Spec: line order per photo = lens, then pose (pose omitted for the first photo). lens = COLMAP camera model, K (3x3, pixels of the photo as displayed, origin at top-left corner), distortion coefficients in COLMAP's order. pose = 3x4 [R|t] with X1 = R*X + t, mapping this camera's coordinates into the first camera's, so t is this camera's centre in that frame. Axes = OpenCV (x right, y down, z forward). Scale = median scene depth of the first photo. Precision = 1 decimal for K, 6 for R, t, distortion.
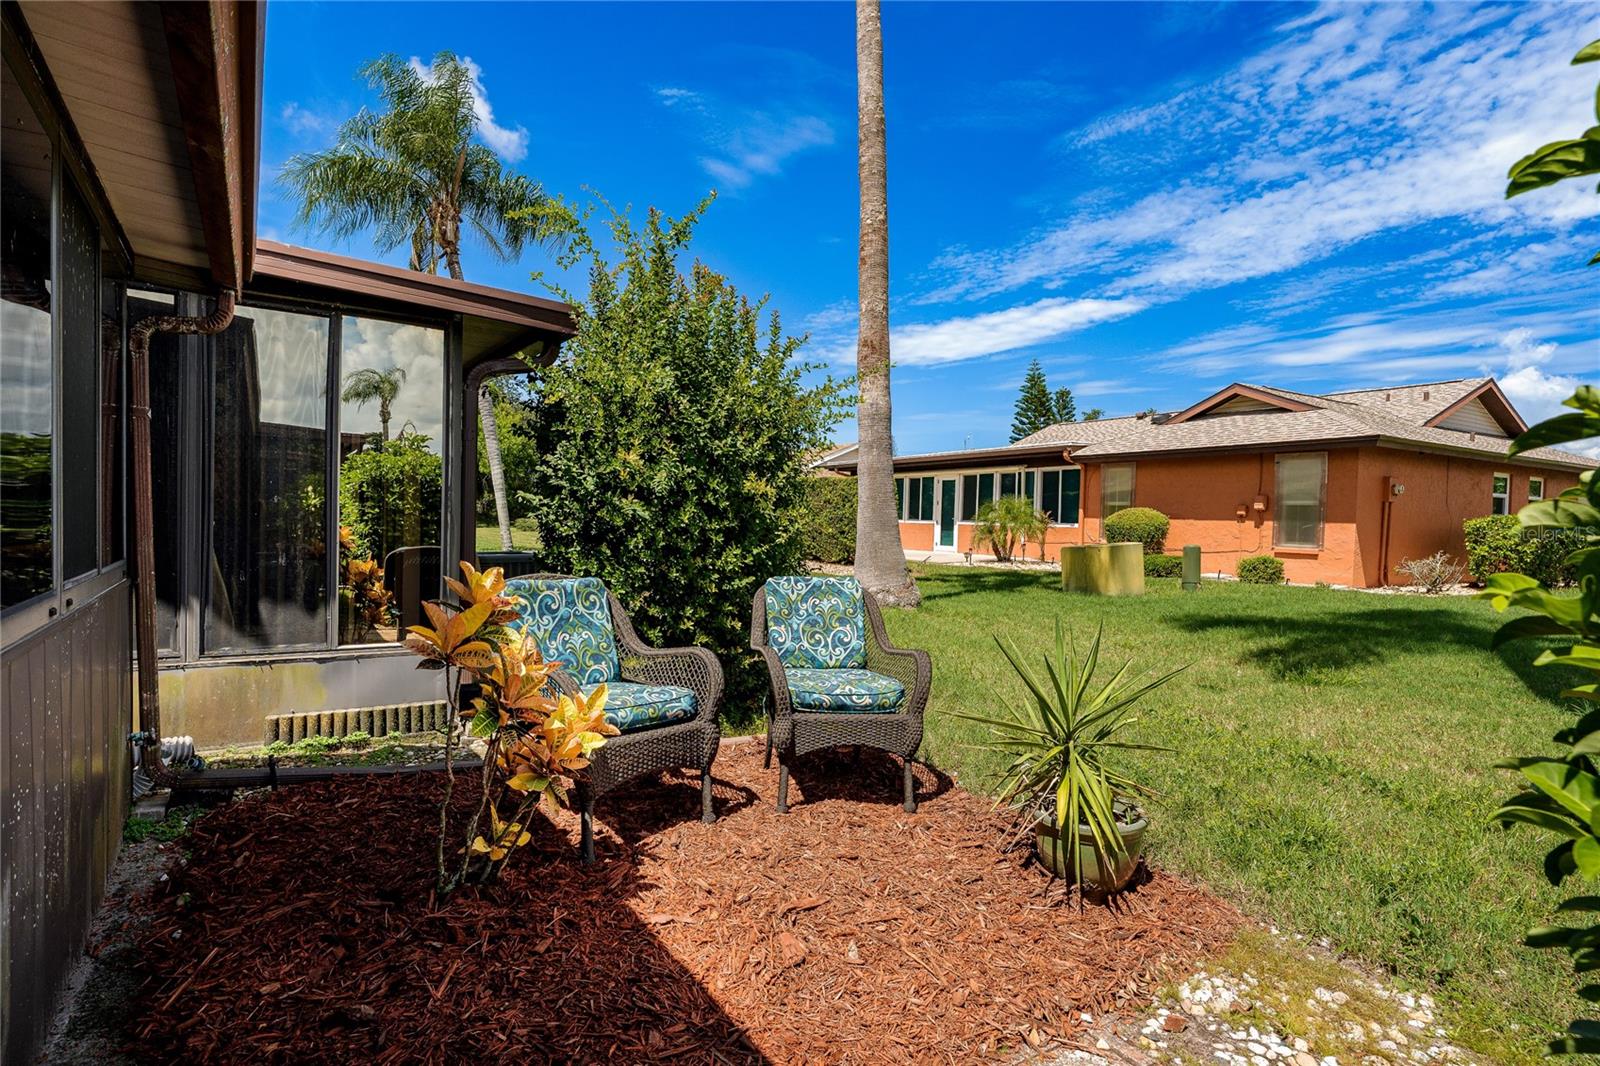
lens RADIAL K [[822.2, 0, 798.6], [0, 822.2, 539.3], [0, 0, 1]] dist [-0.002706, 0.000199]
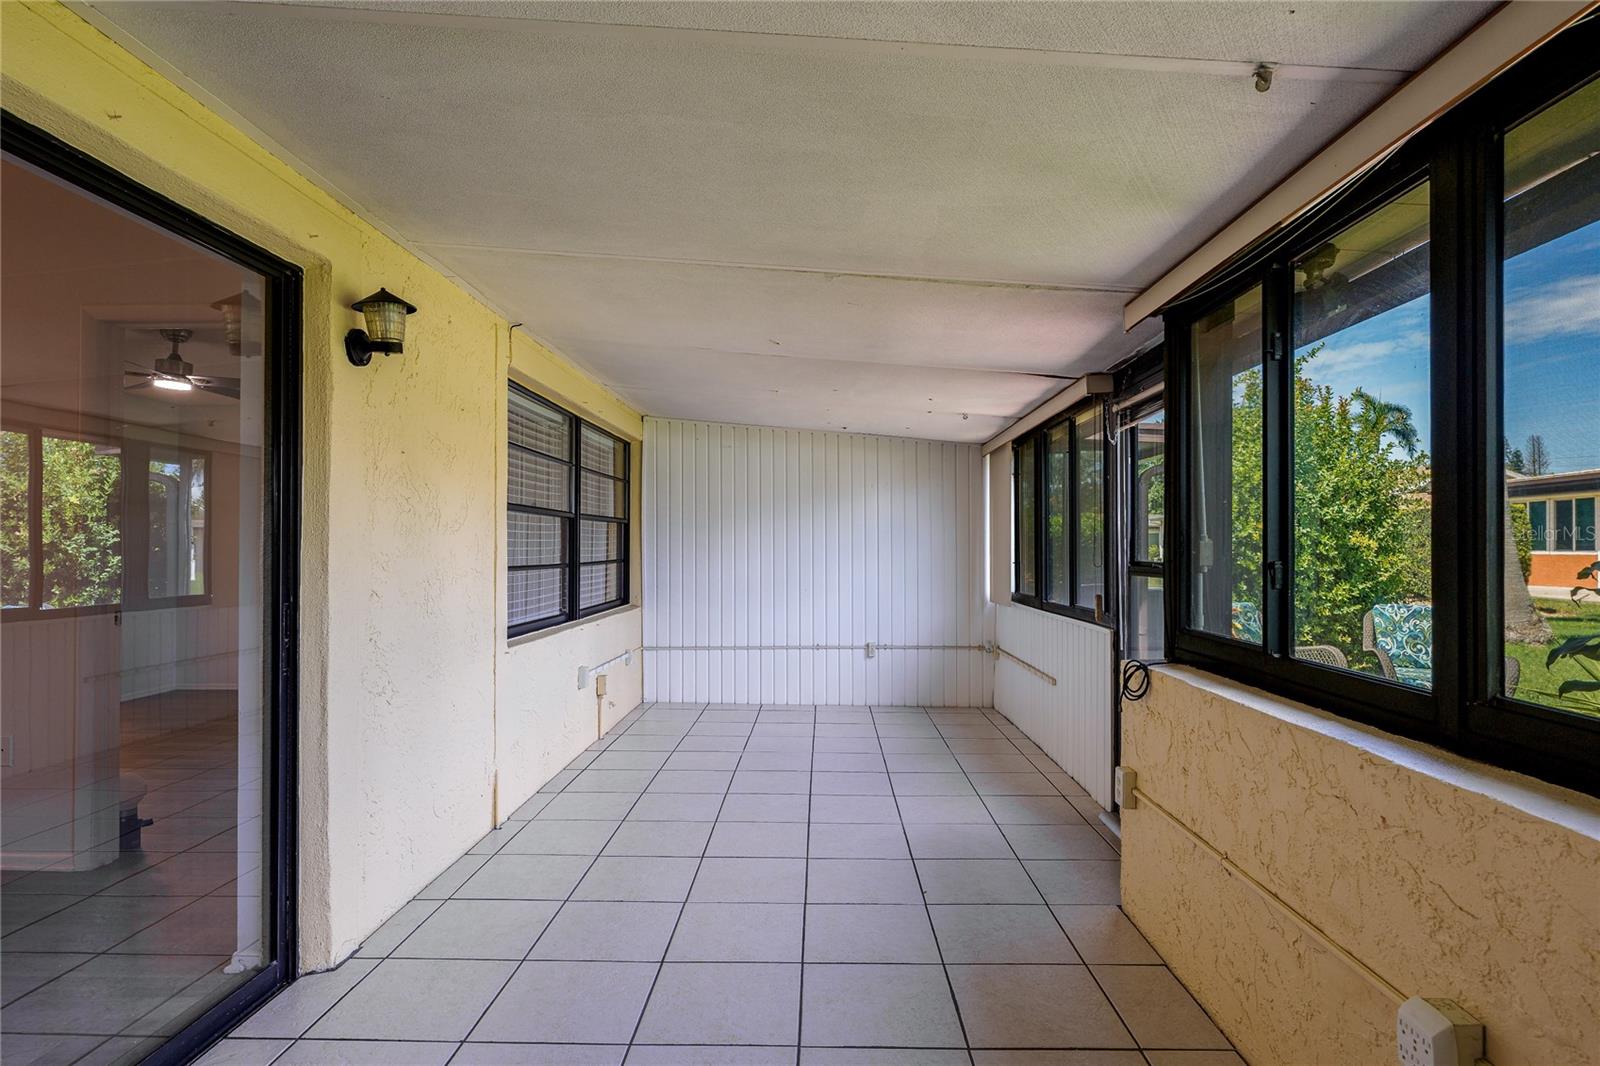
lens RADIAL K [[822.2, 0, 798.6], [0, 822.2, 539.3], [0, 0, 1]] dist [-0.002706, 0.000199]
pose [[0.809898, -0.032761, -0.585655, -0.007326], [0.006984, 0.998907, -0.046220, -0.008048], [0.586529, 0.033343, 0.809242, -0.687535]]
